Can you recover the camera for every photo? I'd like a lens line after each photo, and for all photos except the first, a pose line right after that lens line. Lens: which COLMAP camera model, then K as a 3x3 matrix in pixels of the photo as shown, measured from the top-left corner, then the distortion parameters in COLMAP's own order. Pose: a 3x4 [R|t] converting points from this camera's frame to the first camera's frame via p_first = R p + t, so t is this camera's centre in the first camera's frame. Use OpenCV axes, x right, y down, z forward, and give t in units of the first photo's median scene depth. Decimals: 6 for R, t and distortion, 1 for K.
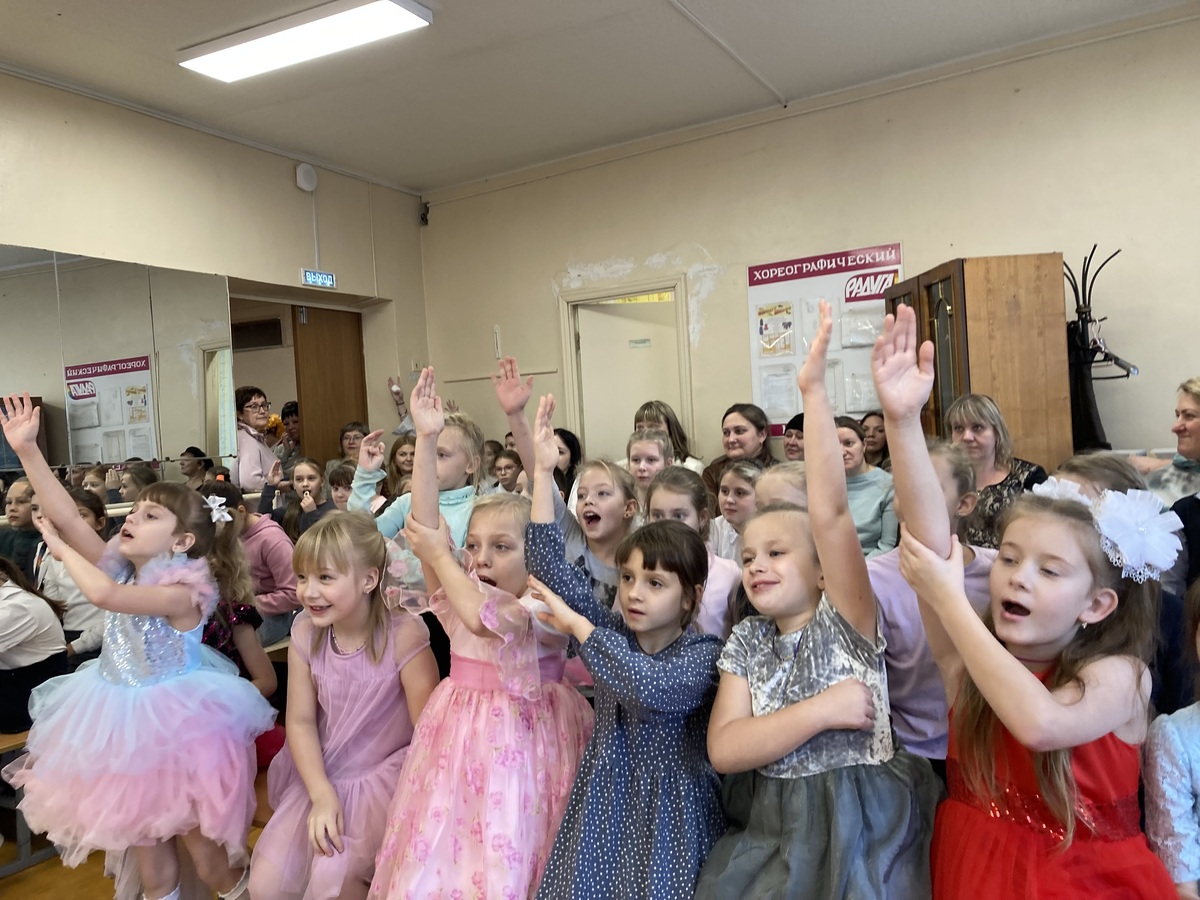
lens RADIAL K [[991.4, 0, 609.5], [0, 991.4, 447.3], [0, 0, 1]] dist [0.009250, -0.013759]
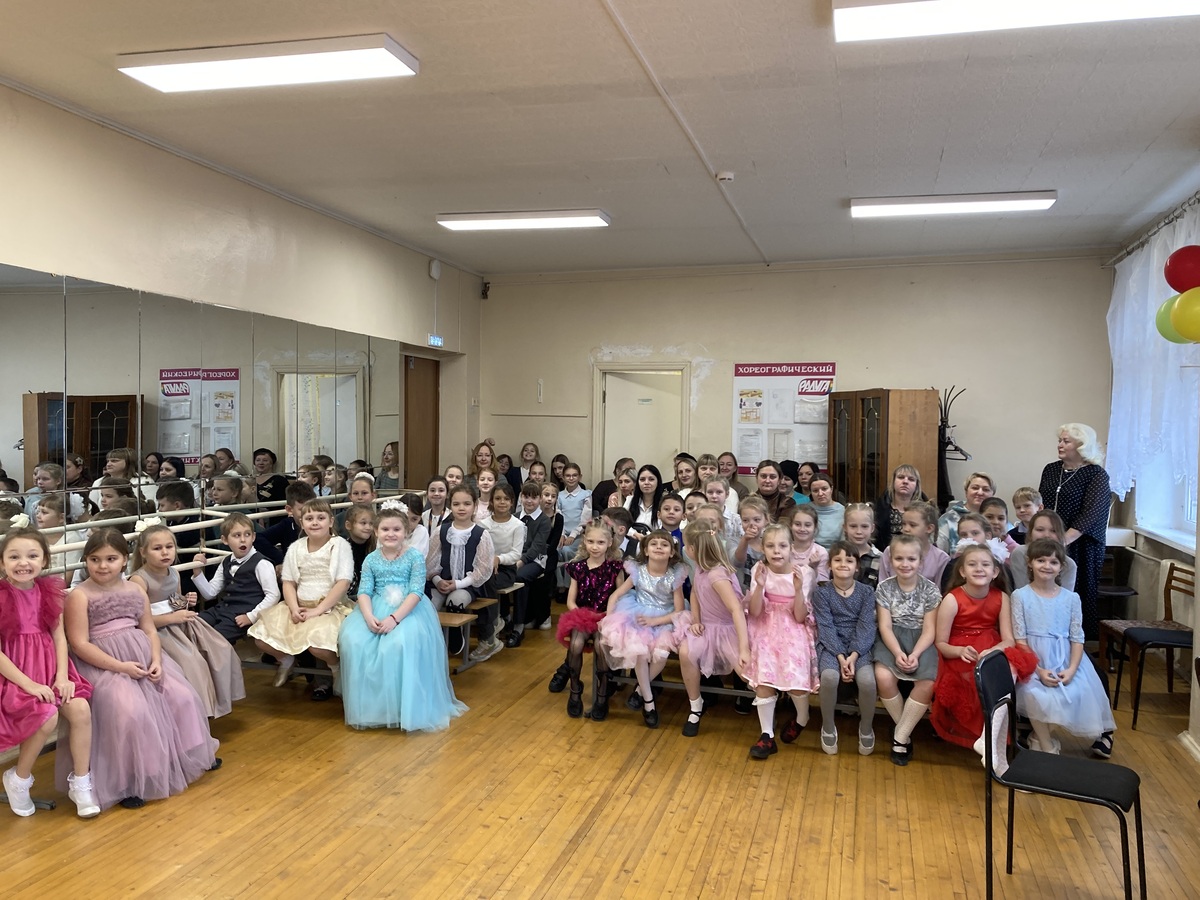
lens RADIAL K [[908.3, 0, 600.0], [0, 908.3, 450.0], [0, 0, 1]] dist [-0.013634, -0.003079]
pose [[0.984571, 0.077280, 0.156995, -0.284114], [-0.076469, 0.997009, -0.011208, -0.015187], [-0.157391, -0.000970, 0.987536, -0.375863]]
